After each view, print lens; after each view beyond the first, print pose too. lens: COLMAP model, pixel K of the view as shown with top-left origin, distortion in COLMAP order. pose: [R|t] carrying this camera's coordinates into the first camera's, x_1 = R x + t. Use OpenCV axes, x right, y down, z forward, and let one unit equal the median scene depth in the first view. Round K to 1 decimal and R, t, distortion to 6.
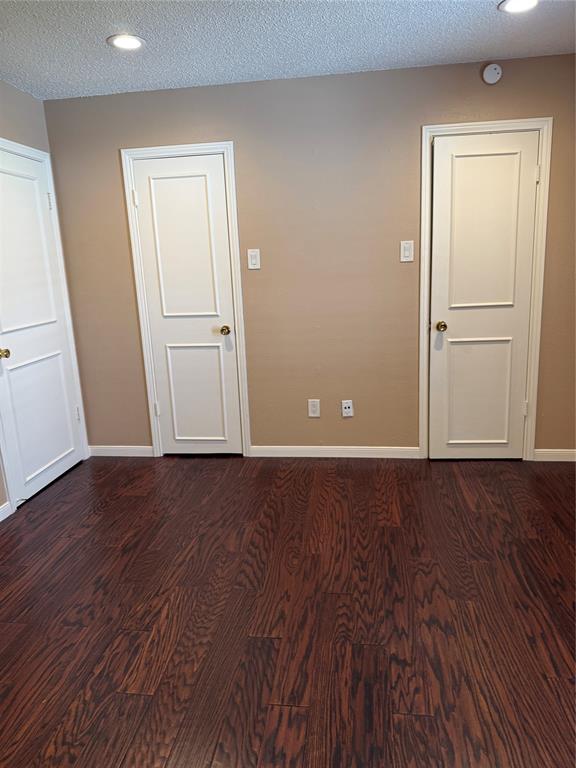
lens RADIAL K [[541.7, 0, 277.6], [0, 541.7, 382.1], [0, 0, 1]] dist [0.126980, -0.196684]
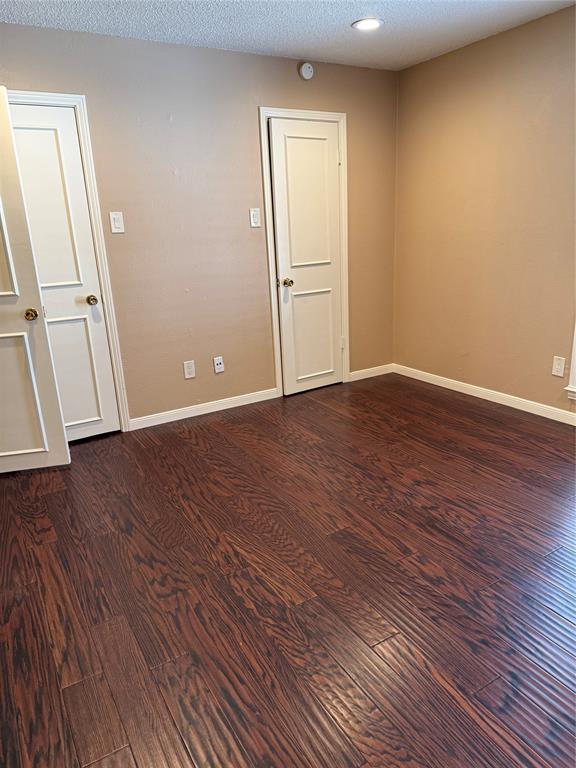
lens RADIAL K [[541.7, 0, 277.6], [0, 541.7, 382.1], [0, 0, 1]] dist [0.126980, -0.196684]
pose [[0.779259, -0.165050, 0.604578, -0.473493], [0.148913, 0.985833, 0.077194, 0.017859], [-0.608754, 0.029875, 0.792797, 0.074514]]
